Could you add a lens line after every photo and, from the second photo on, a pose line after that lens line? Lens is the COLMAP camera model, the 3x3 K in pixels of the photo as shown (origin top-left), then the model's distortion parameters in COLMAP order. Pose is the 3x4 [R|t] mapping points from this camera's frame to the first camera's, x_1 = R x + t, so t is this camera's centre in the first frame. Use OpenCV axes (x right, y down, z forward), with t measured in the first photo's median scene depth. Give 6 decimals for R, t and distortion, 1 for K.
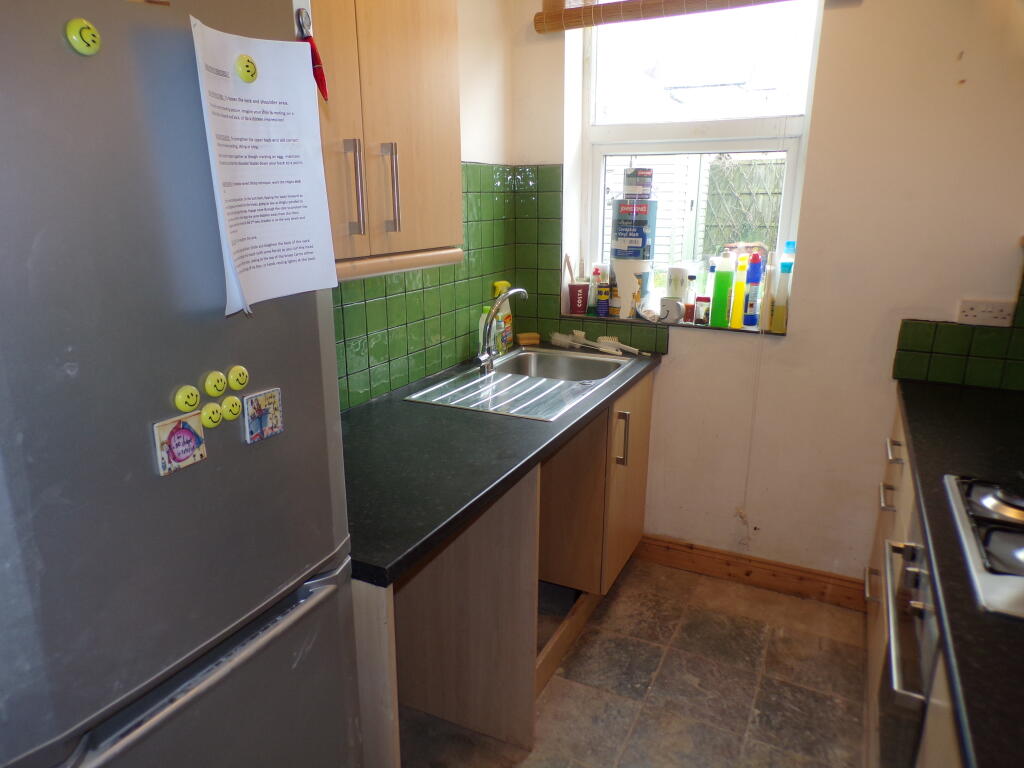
lens RADIAL K [[693.0, 0, 512.0], [0, 693.0, 384.0], [0, 0, 1]] dist [-0.007049, -0.003402]
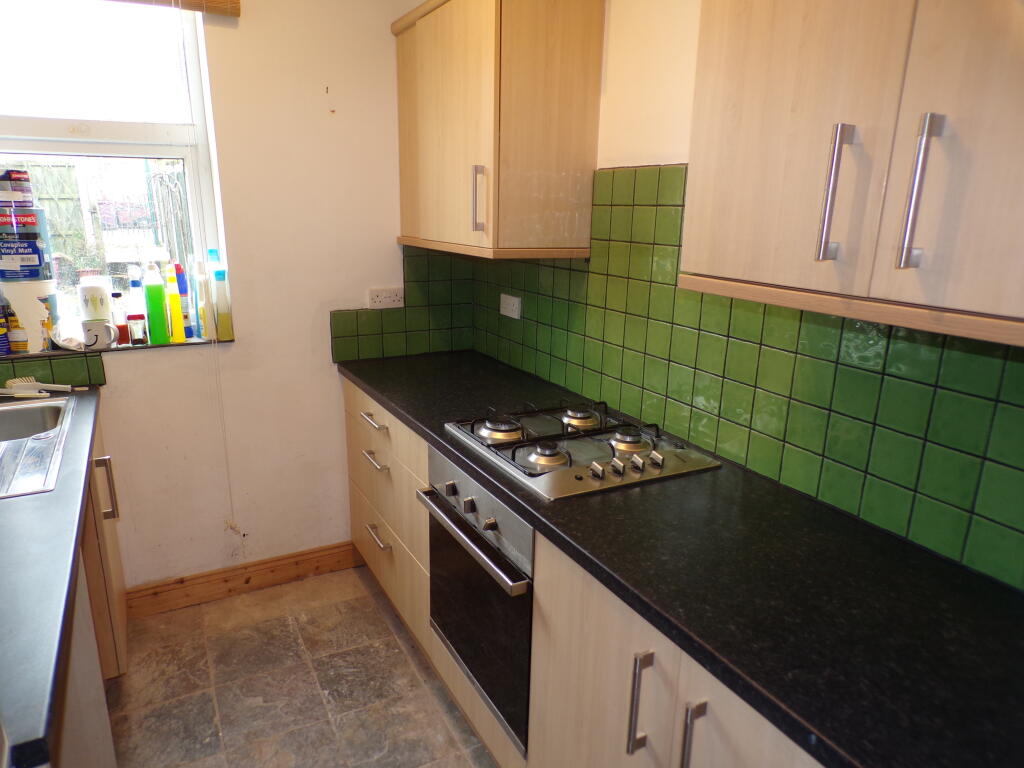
lens RADIAL K [[682.8, 0, 509.8], [0, 682.8, 387.7], [0, 0, 1]] dist [-0.000033, -0.005341]
pose [[0.583282, -0.207336, 0.785362, -0.164319], [0.206549, 0.972951, 0.103457, -0.023499], [-0.785569, 0.101871, 0.610330, 0.074152]]
